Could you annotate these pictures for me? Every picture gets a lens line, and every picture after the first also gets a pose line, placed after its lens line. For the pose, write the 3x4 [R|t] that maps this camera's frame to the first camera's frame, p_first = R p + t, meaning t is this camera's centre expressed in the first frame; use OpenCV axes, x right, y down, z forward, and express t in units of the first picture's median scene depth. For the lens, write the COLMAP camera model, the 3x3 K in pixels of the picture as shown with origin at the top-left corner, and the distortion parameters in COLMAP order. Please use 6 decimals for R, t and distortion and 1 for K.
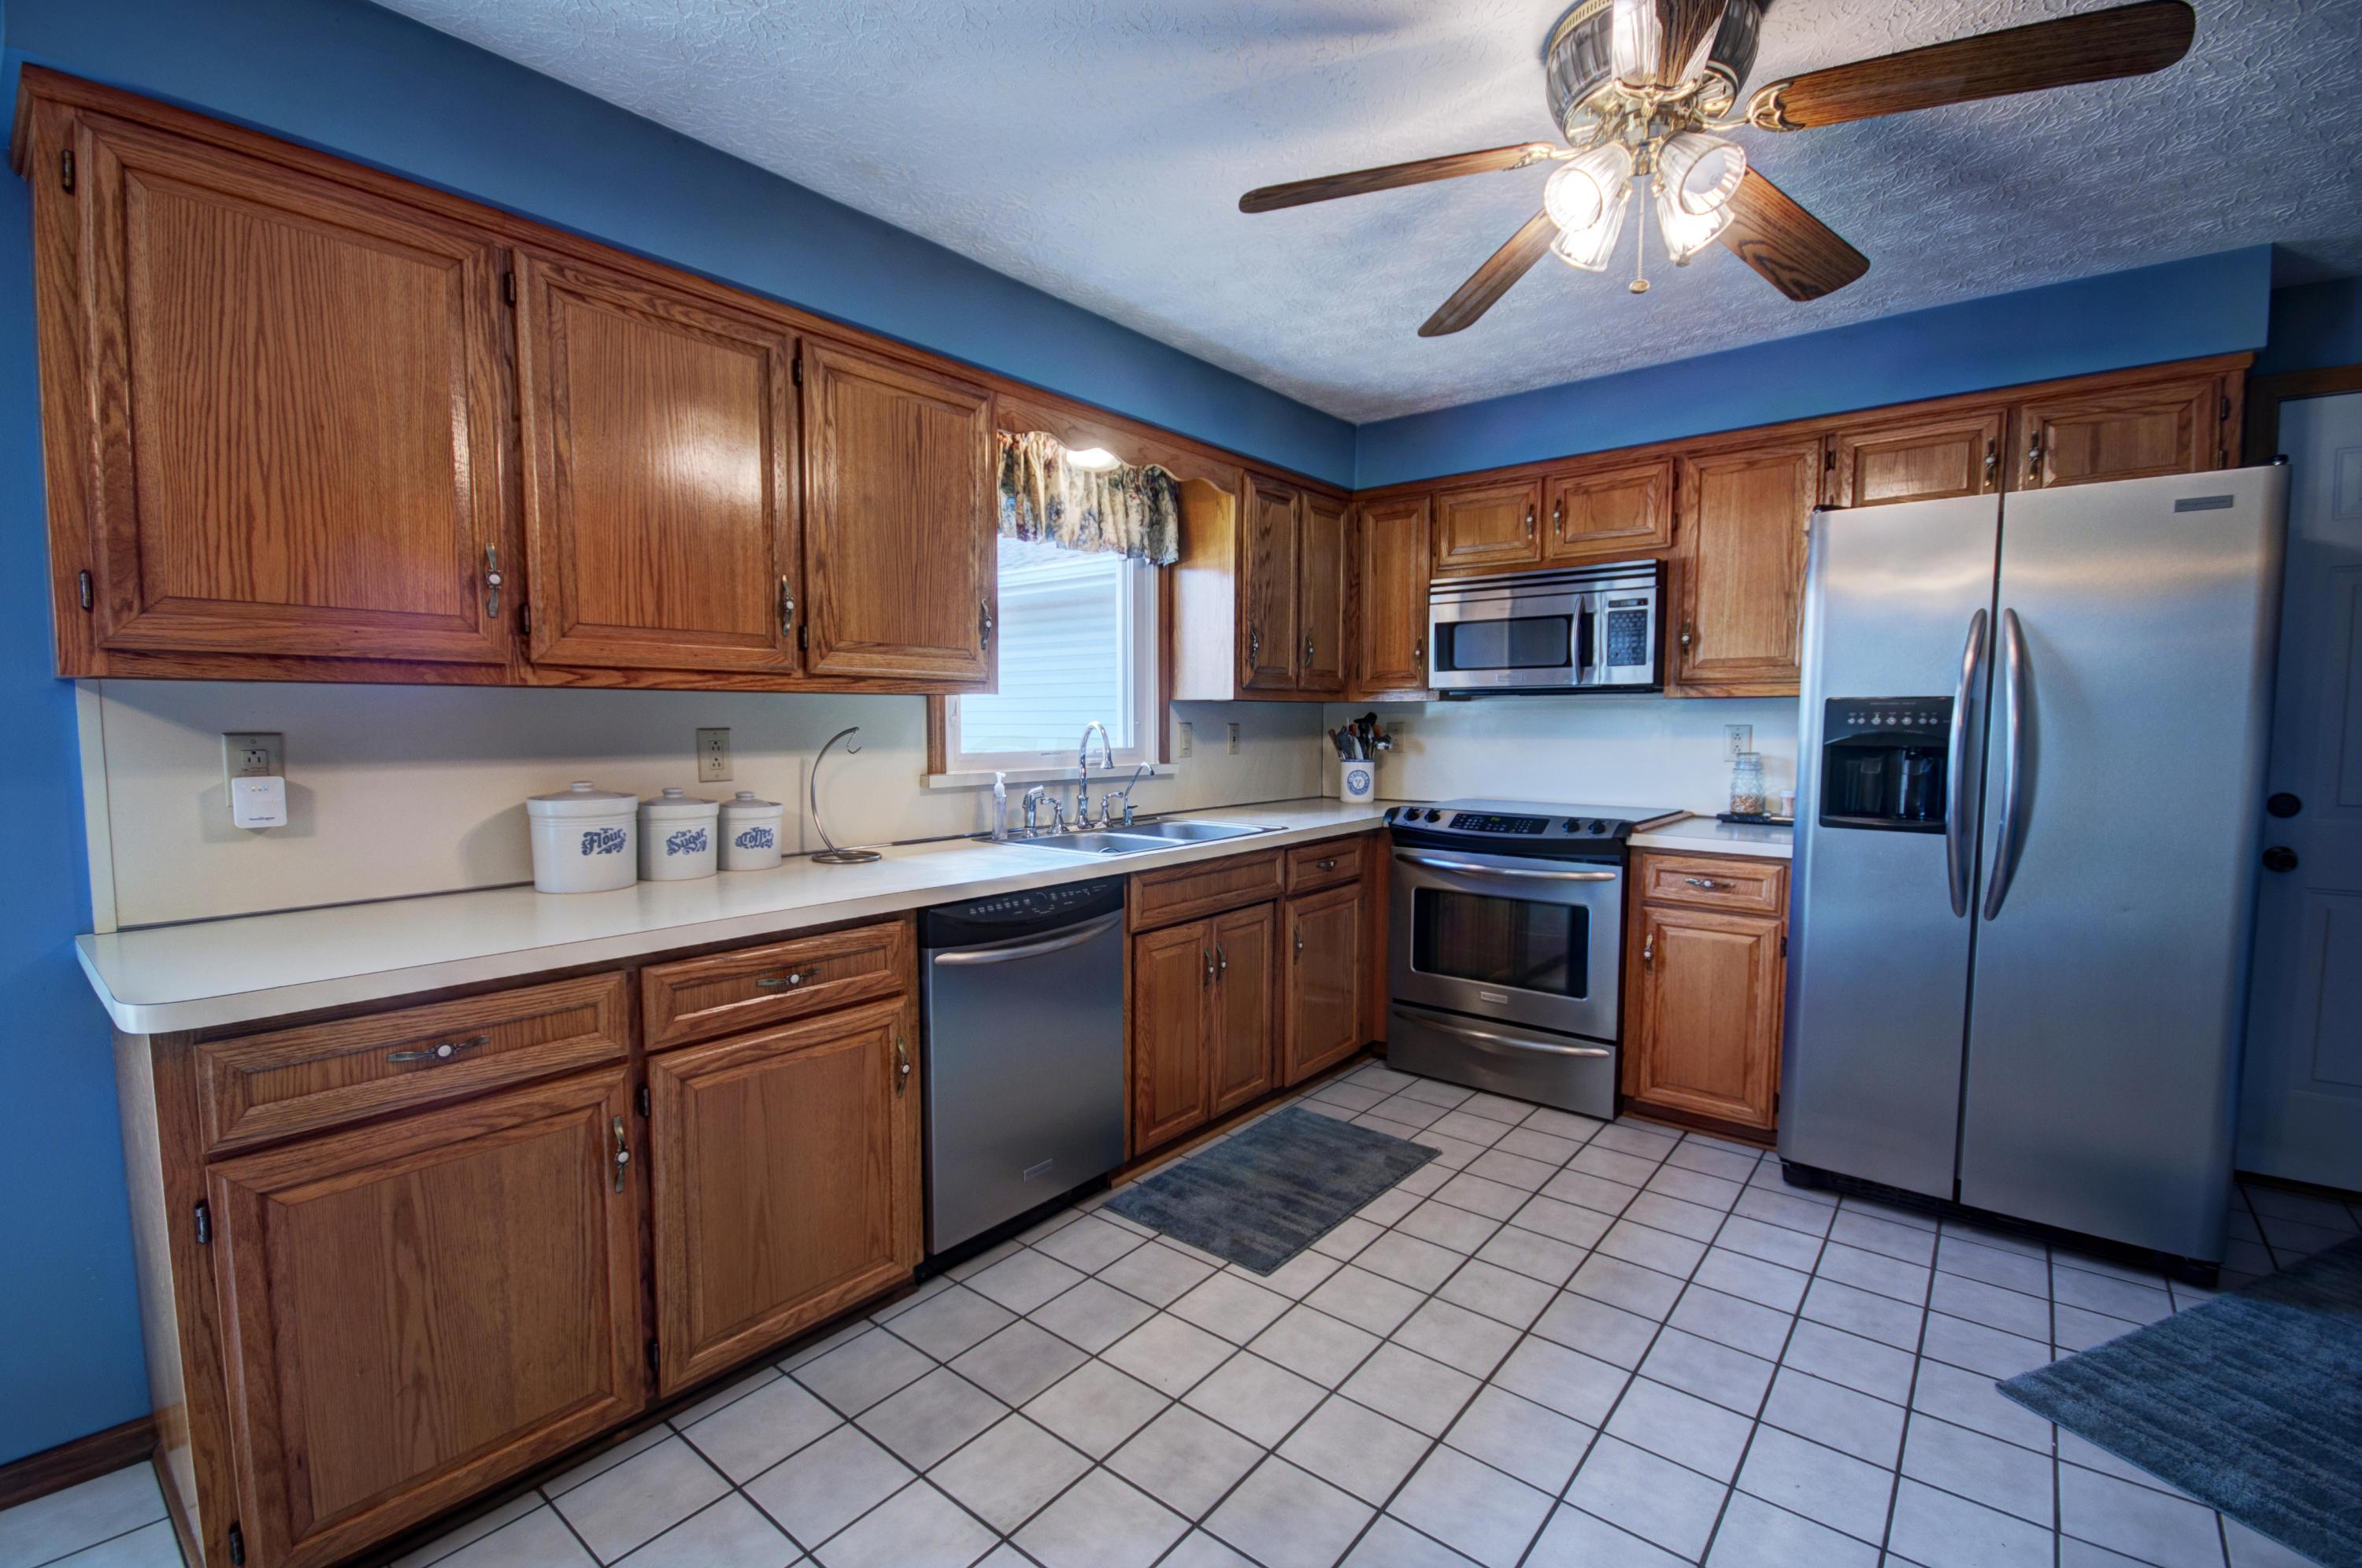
lens RADIAL K [[1039.5, 0, 1188.6], [0, 1039.5, 824.4], [0, 0, 1]] dist [-0.004775, -0.003836]
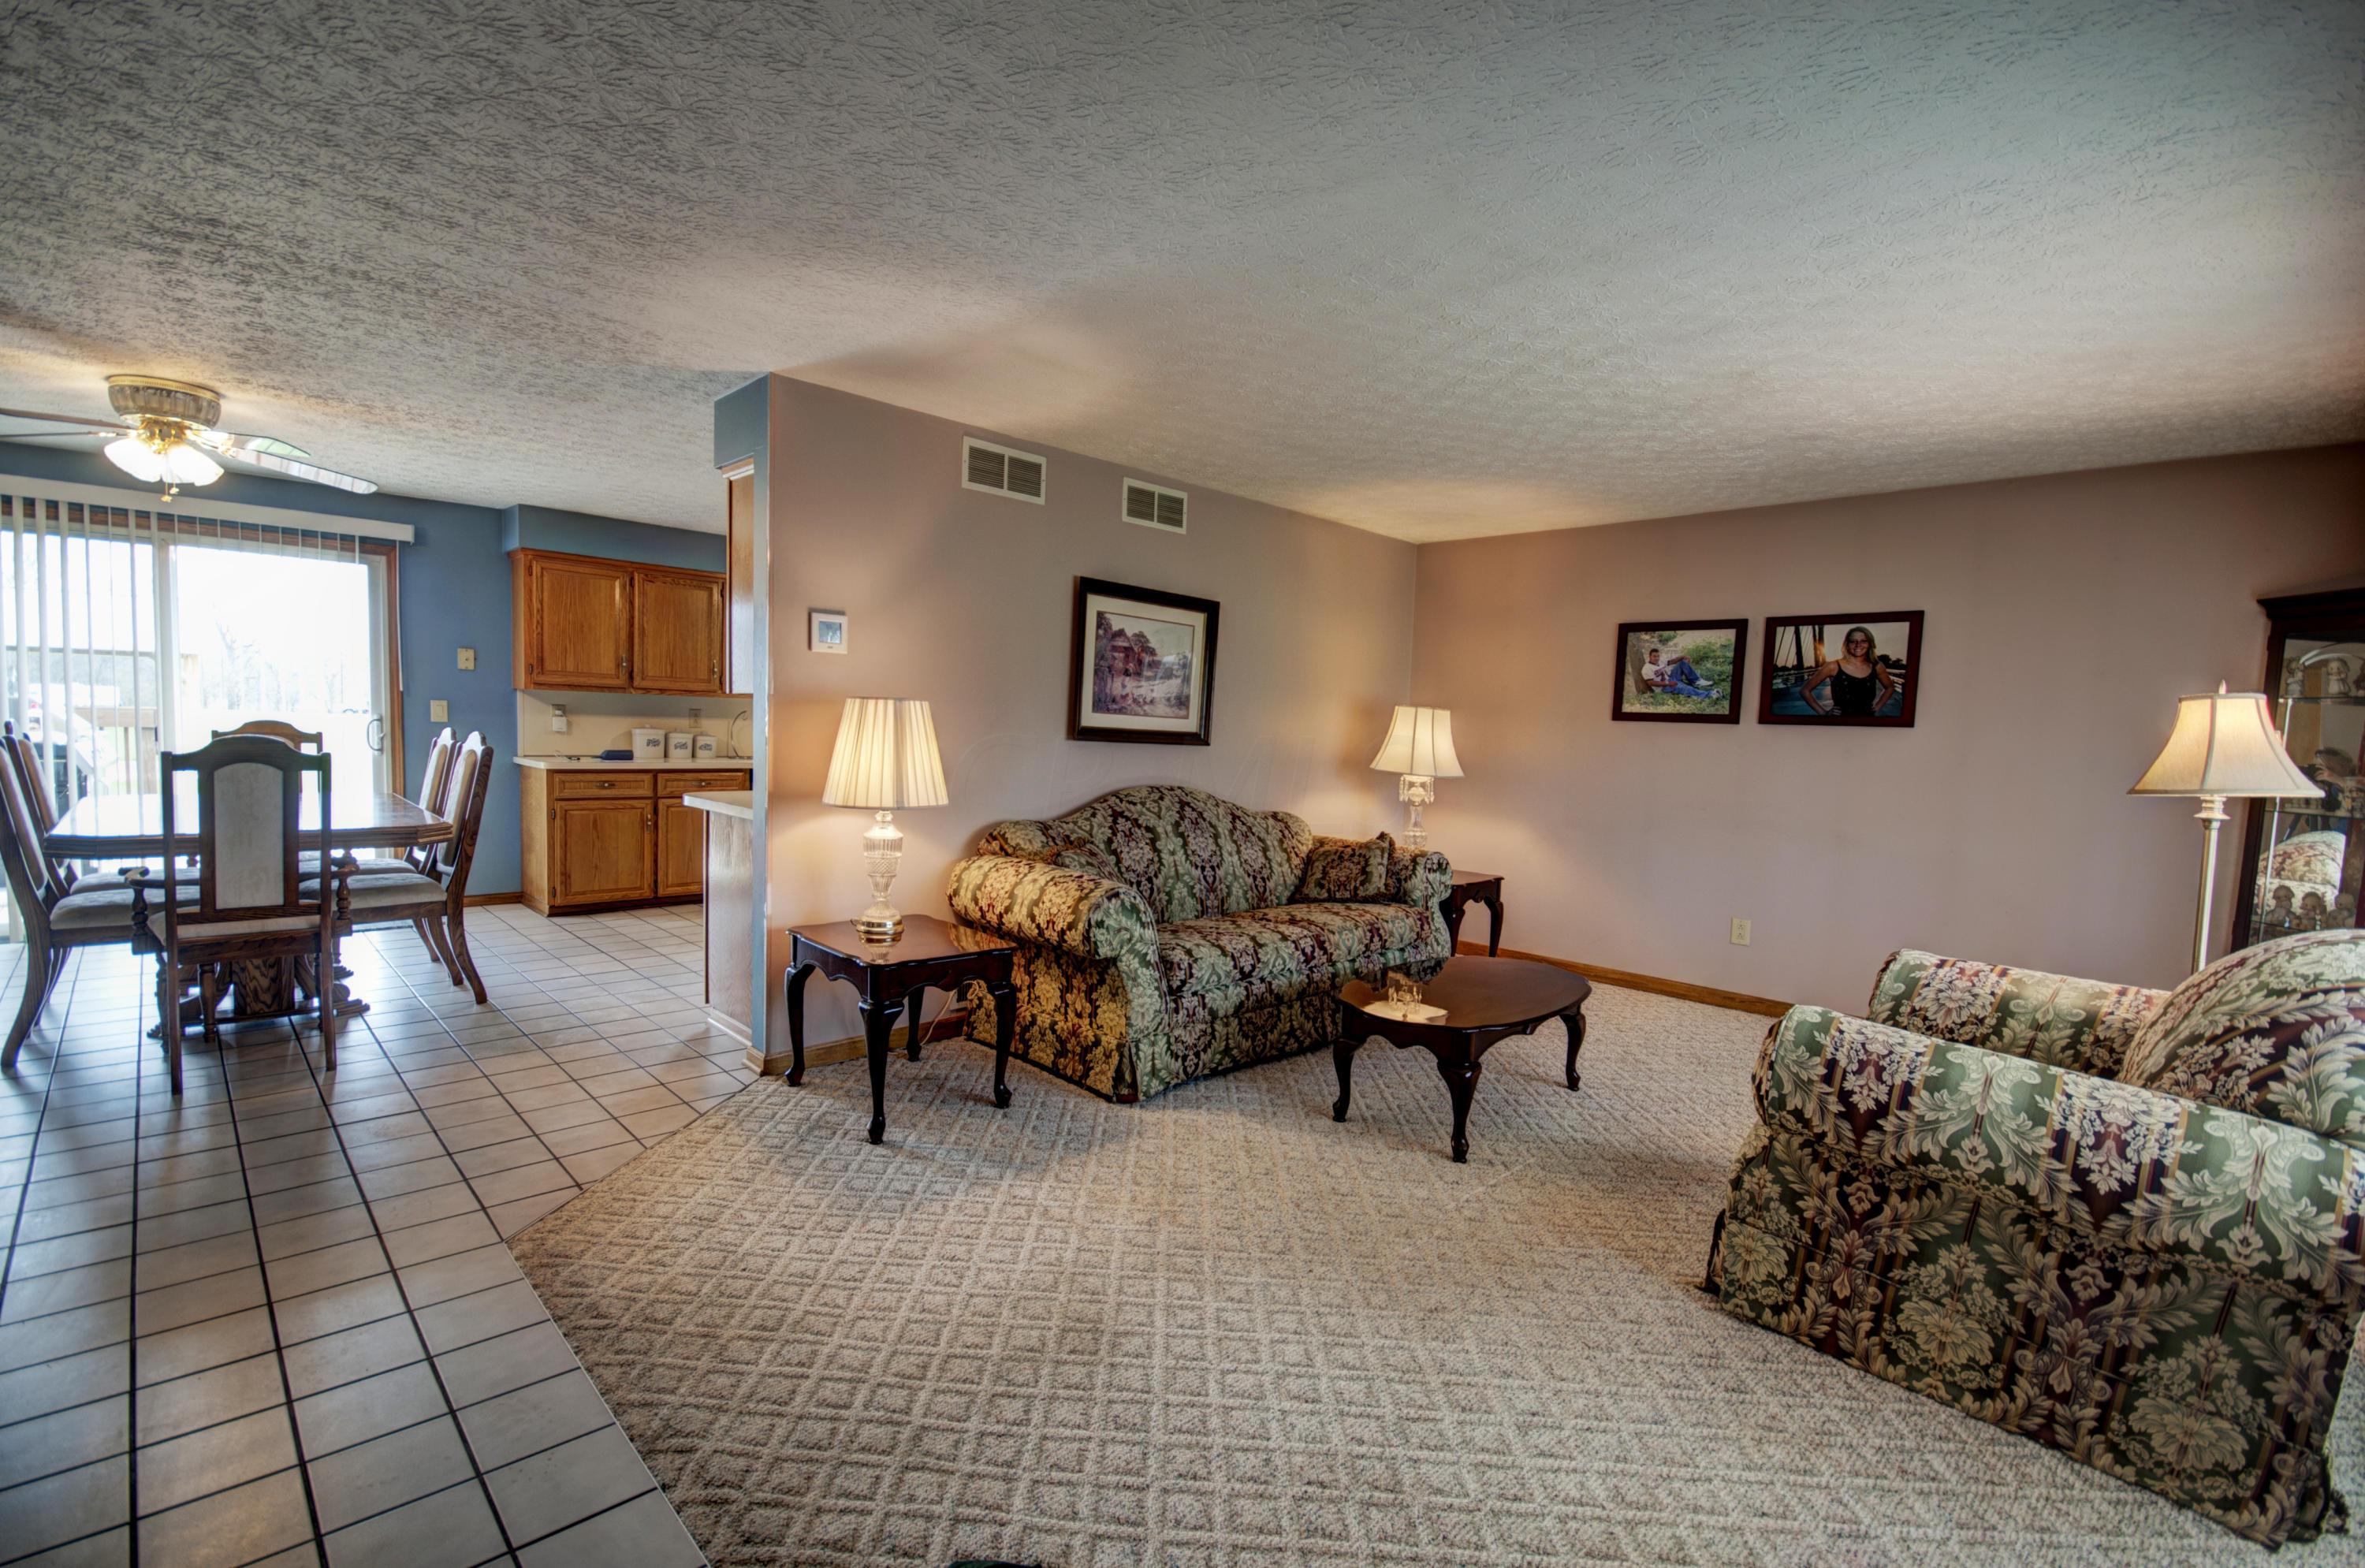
lens RADIAL K [[1041.0, 0, 1177.4], [0, 1041.0, 824.3], [0, 0, 1]] dist [-0.004775, -0.003836]
pose [[0.993715, 0.048800, -0.100741, 0.979524], [-0.048864, 0.998804, 0.001828, 0.130774], [0.100709, 0.003106, 0.994911, -1.439959]]
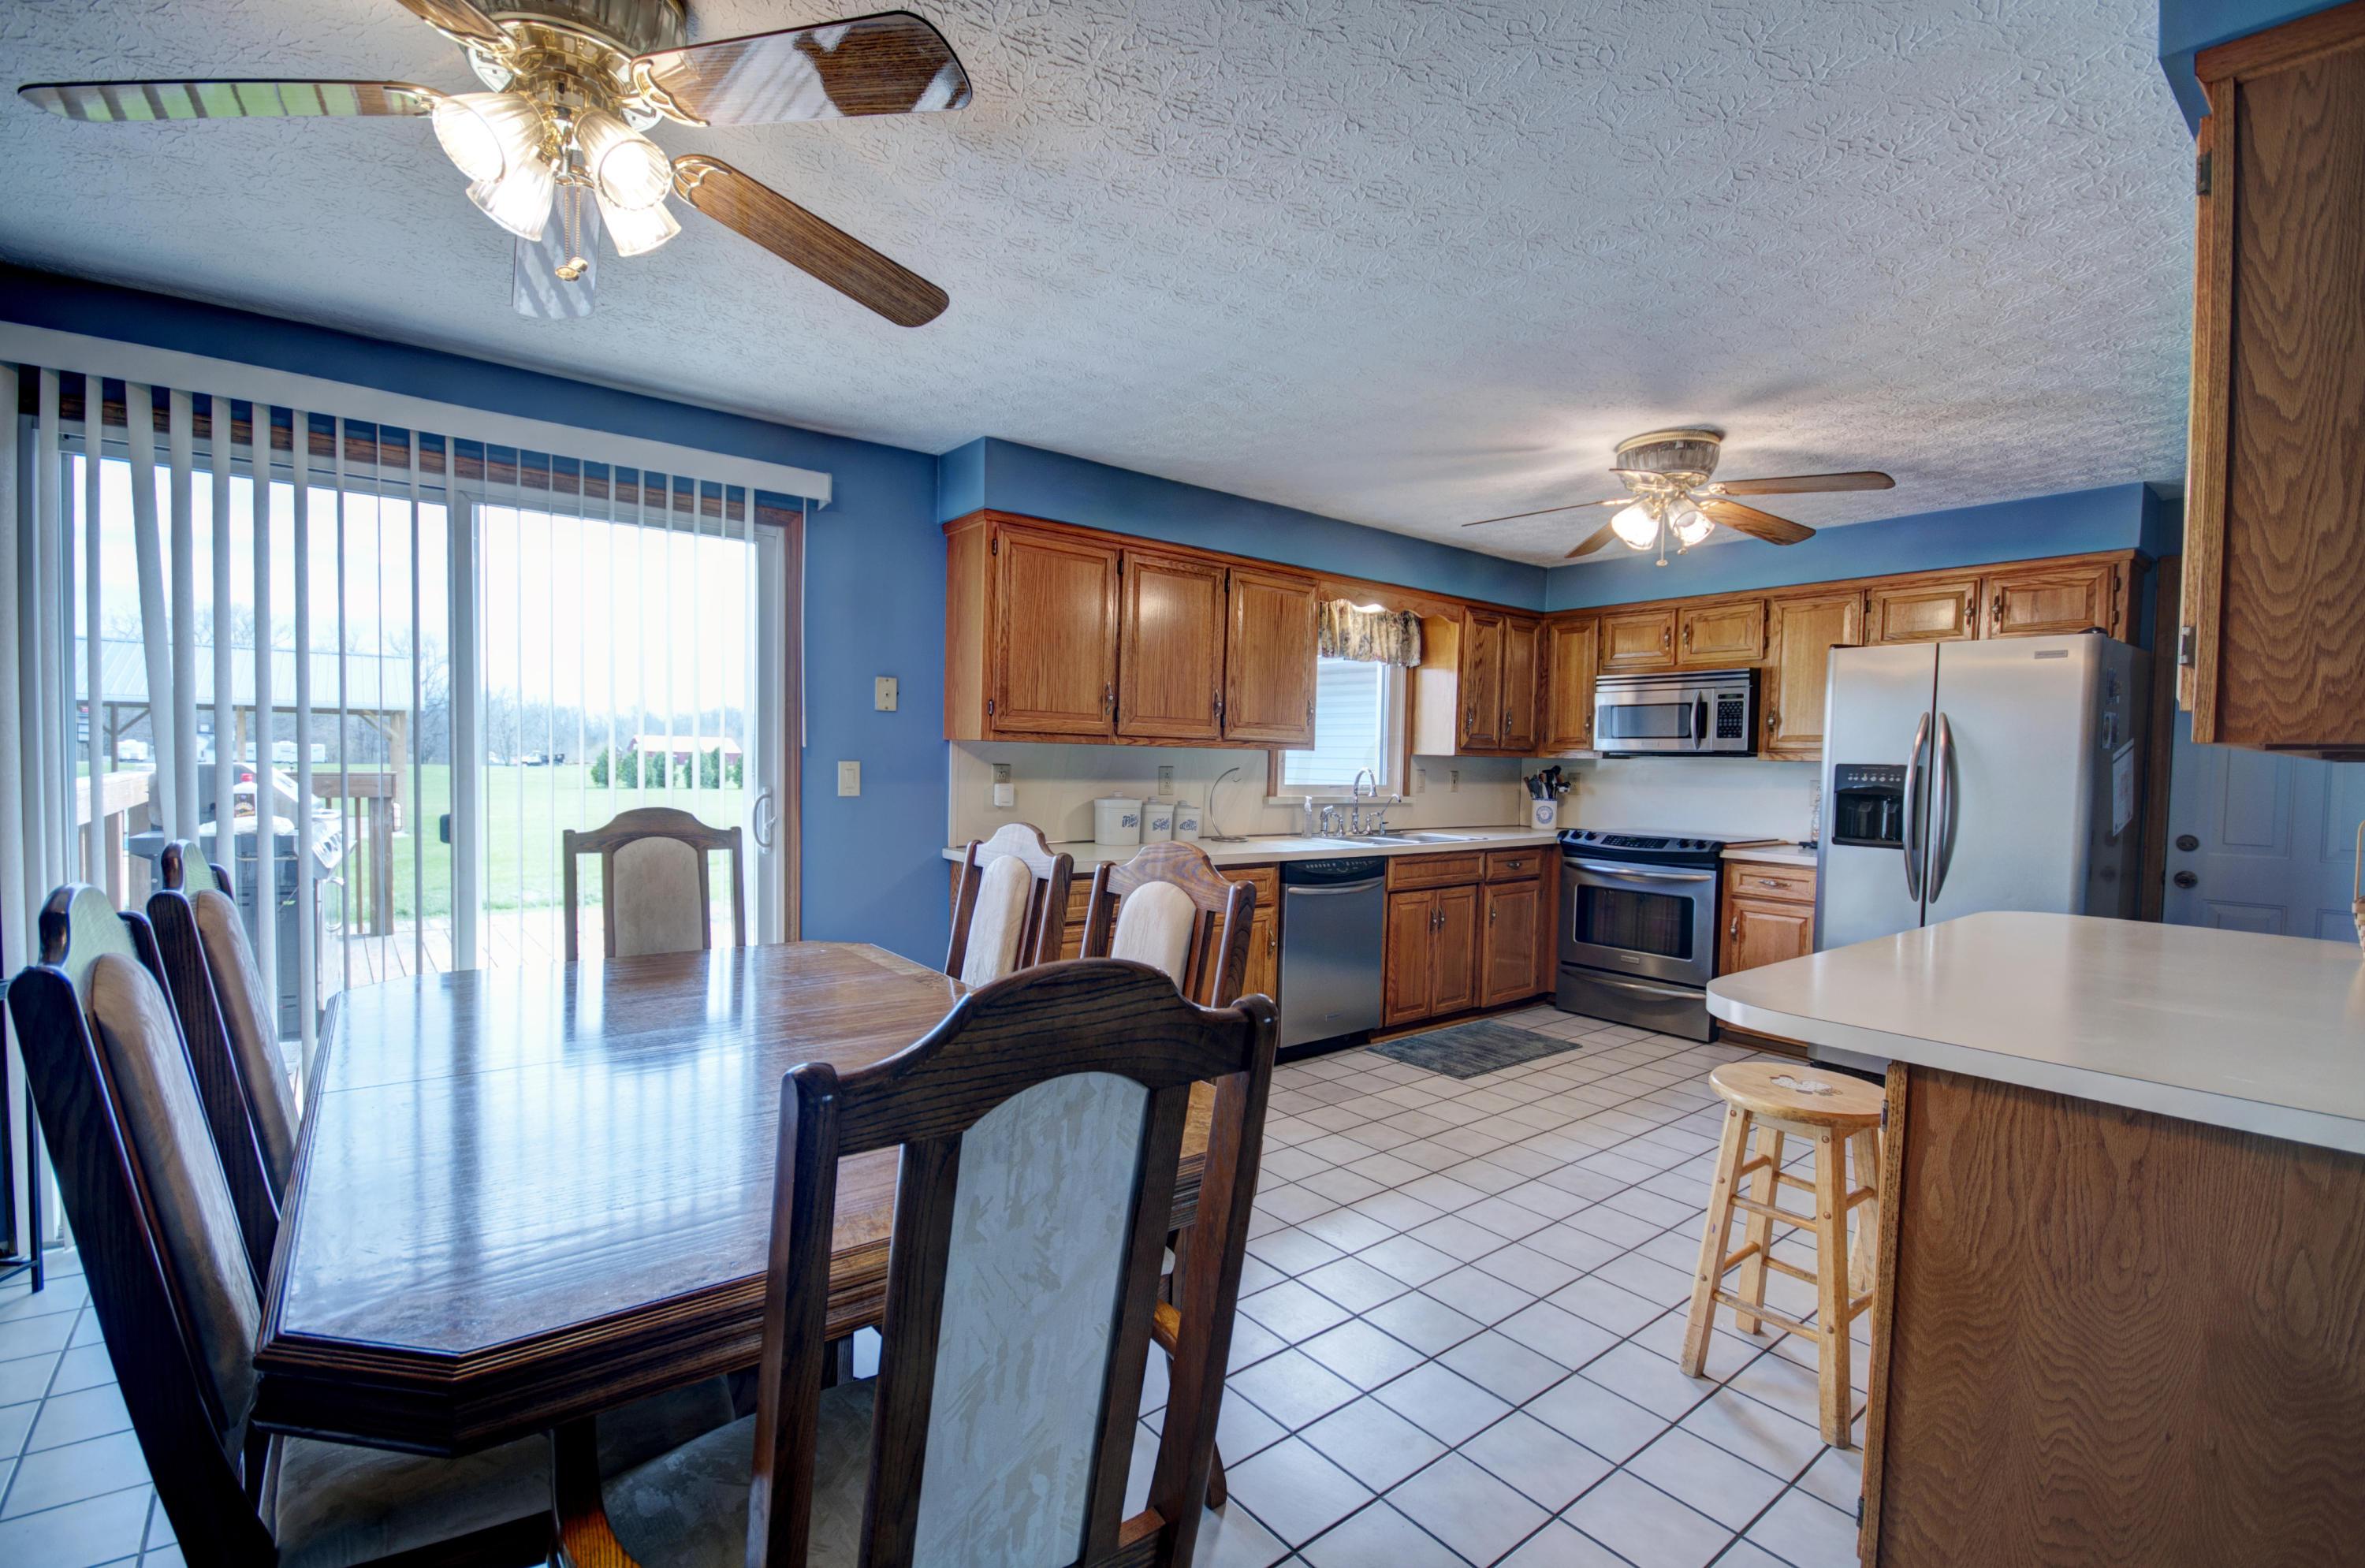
lens RADIAL K [[1041.0, 0, 1178.4], [0, 1041.0, 801.1], [0, 0, 1]] dist [-0.004775, -0.003836]
pose [[0.975757, 0.030938, -0.216660, -0.023040], [-0.044852, 0.997214, -0.059602, 0.067851], [0.214212, 0.067875, 0.974426, -0.688697]]
